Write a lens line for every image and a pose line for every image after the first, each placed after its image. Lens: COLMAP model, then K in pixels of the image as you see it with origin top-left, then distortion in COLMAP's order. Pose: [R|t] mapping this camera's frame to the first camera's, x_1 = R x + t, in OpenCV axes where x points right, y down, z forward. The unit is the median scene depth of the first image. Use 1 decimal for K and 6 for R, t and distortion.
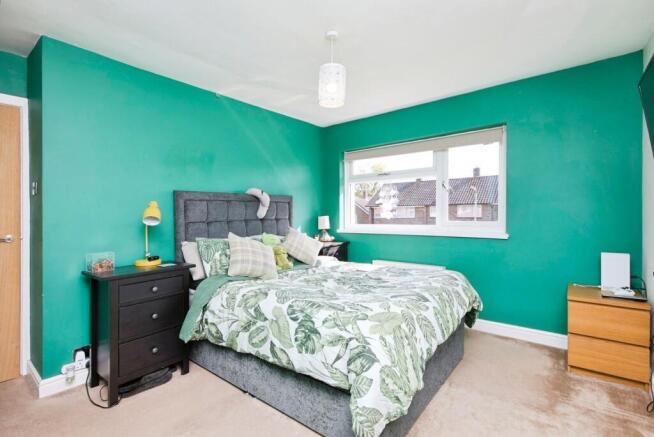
lens RADIAL K [[302.9, 0, 328.4], [0, 302.9, 211.3], [0, 0, 1]] dist [0.002112, 0.000620]
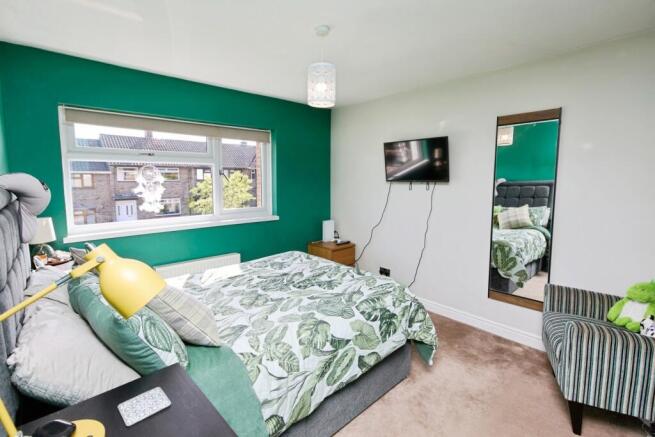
lens RADIAL K [[303.3, 0, 328.9], [0, 303.3, 211.2], [0, 0, 1]] dist [0.002112, 0.000620]
pose [[0.150907, -0.097163, 0.983761, -1.077589], [-0.008674, 0.994990, 0.099602, -0.126874], [-0.988510, -0.023564, 0.149308, 0.926599]]
